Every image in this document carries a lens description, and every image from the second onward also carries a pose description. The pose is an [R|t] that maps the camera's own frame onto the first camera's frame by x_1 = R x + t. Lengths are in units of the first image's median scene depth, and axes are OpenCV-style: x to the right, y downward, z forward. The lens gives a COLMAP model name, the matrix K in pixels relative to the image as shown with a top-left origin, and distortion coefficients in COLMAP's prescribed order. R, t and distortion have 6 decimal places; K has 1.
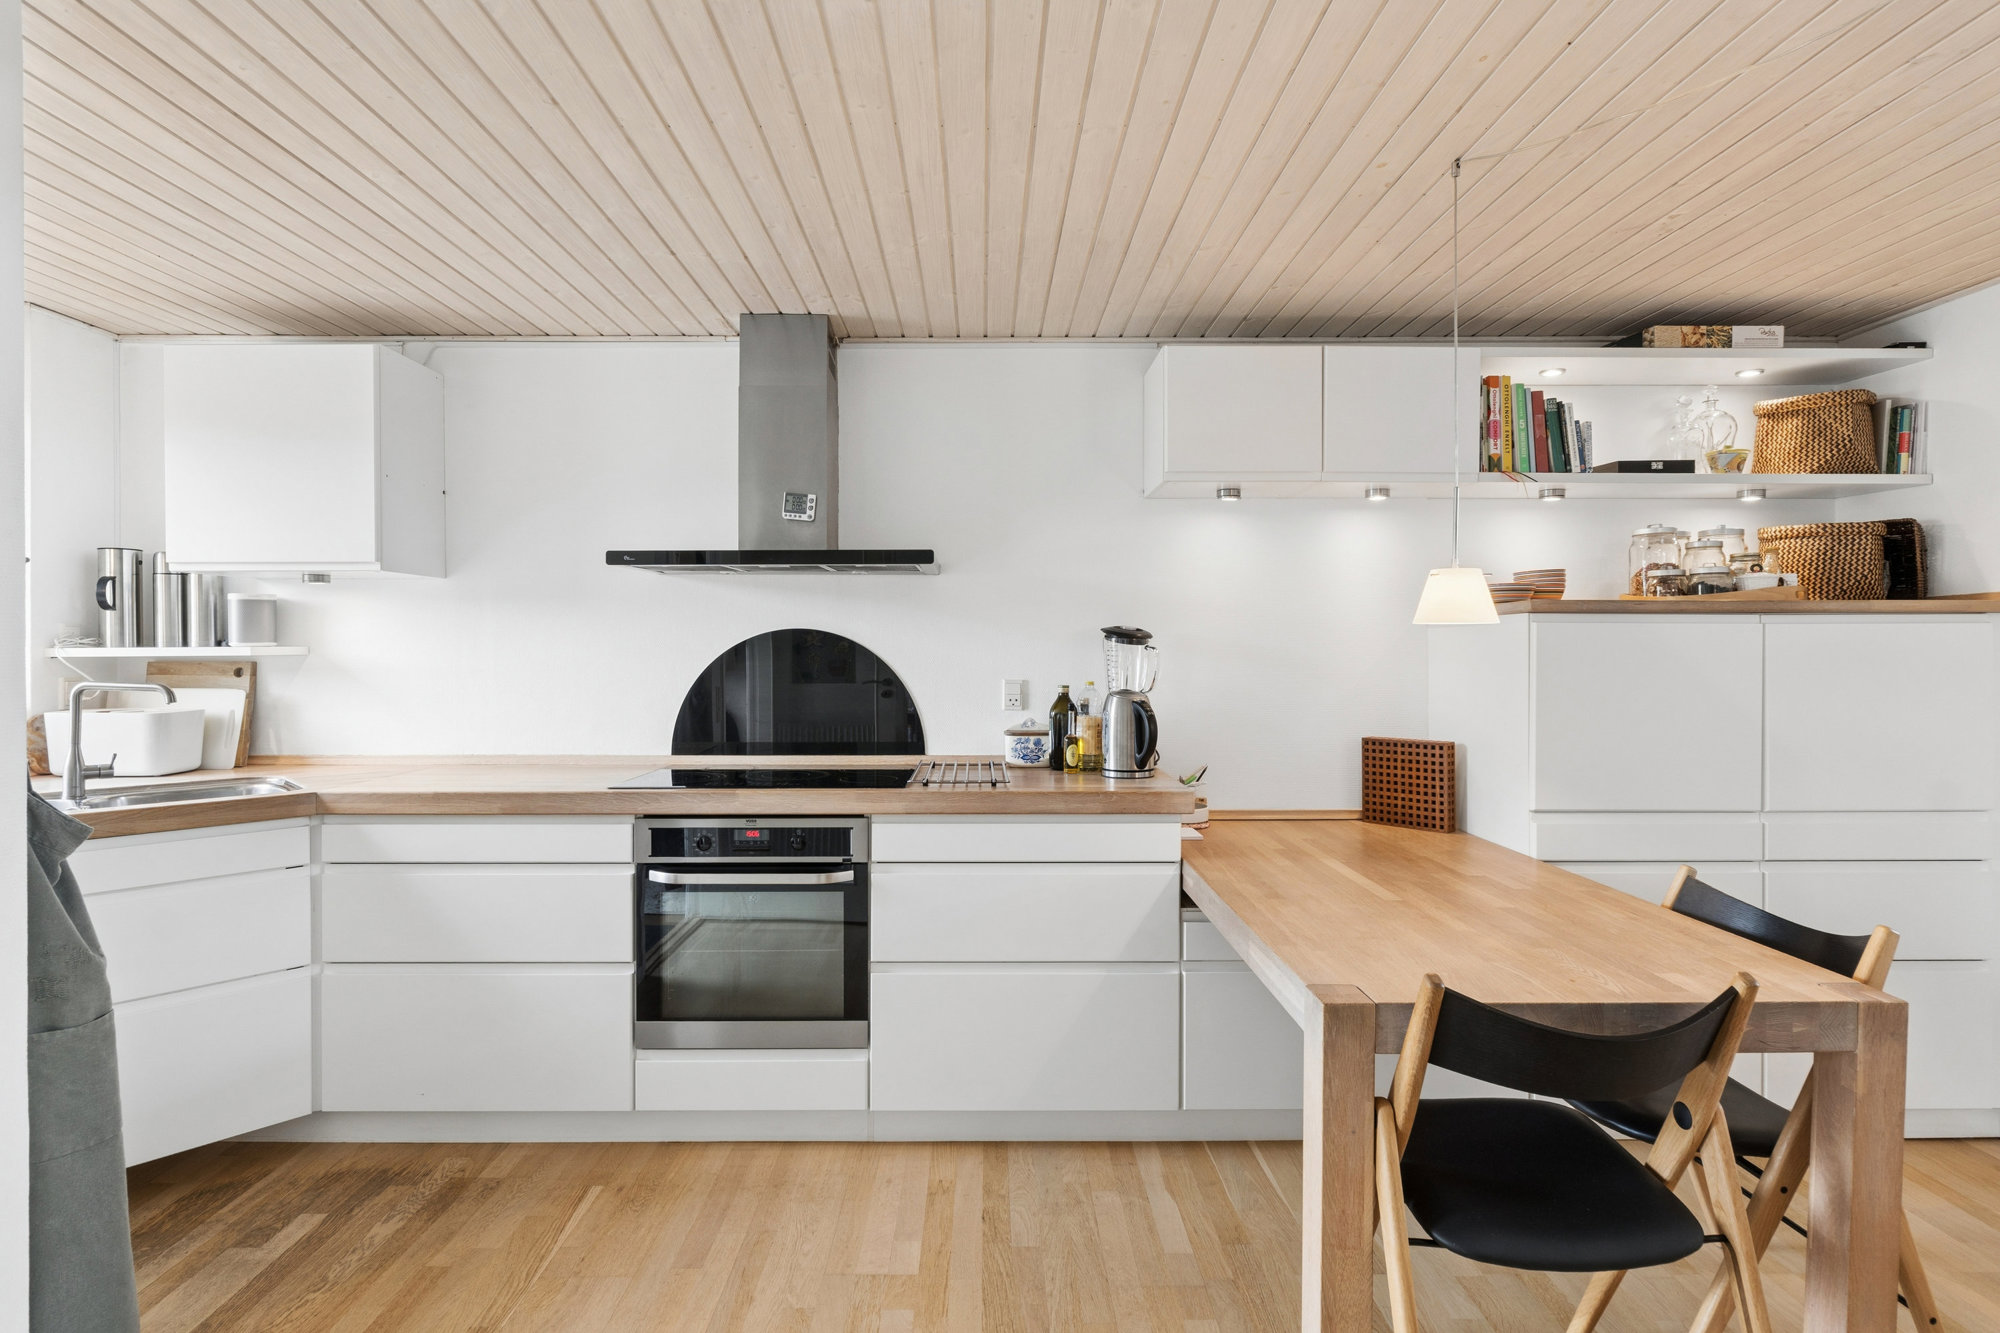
lens RADIAL K [[978.2, 0, 992.1], [0, 978.2, 646.0], [0, 0, 1]] dist [0.002129, -0.000002]
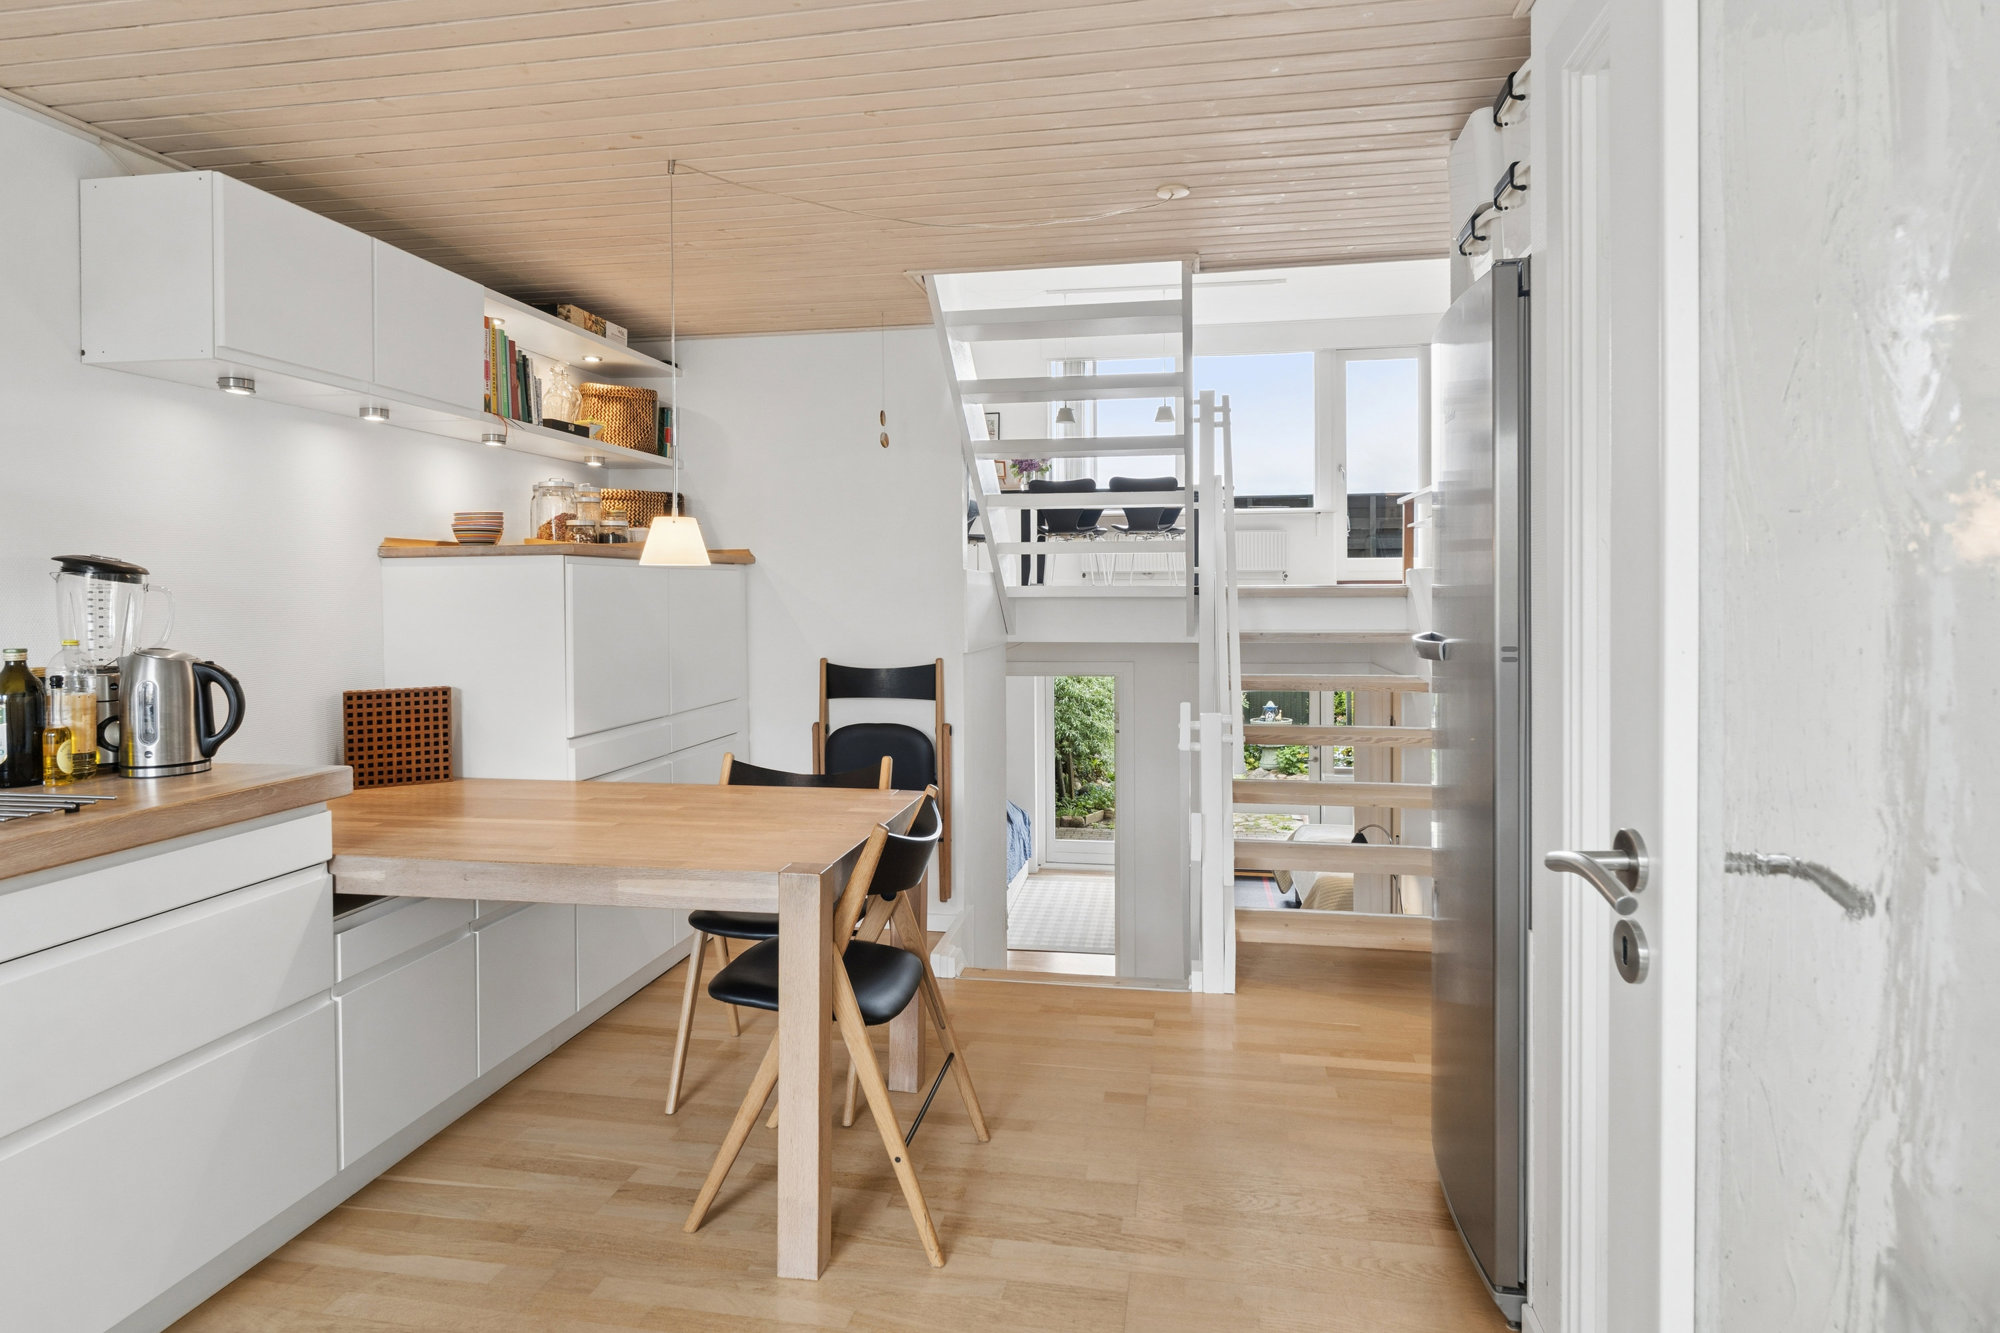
lens RADIAL K [[1156.7, 0, 989.5], [0, 1156.7, 588.0], [0, 0, 1]] dist [-0.005991, -0.000085]
pose [[0.186021, 0.001002, 0.982545, -0.542394], [-0.000658, 0.999999, -0.000896, 0.002701], [-0.982546, -0.000480, 0.186021, 0.270783]]
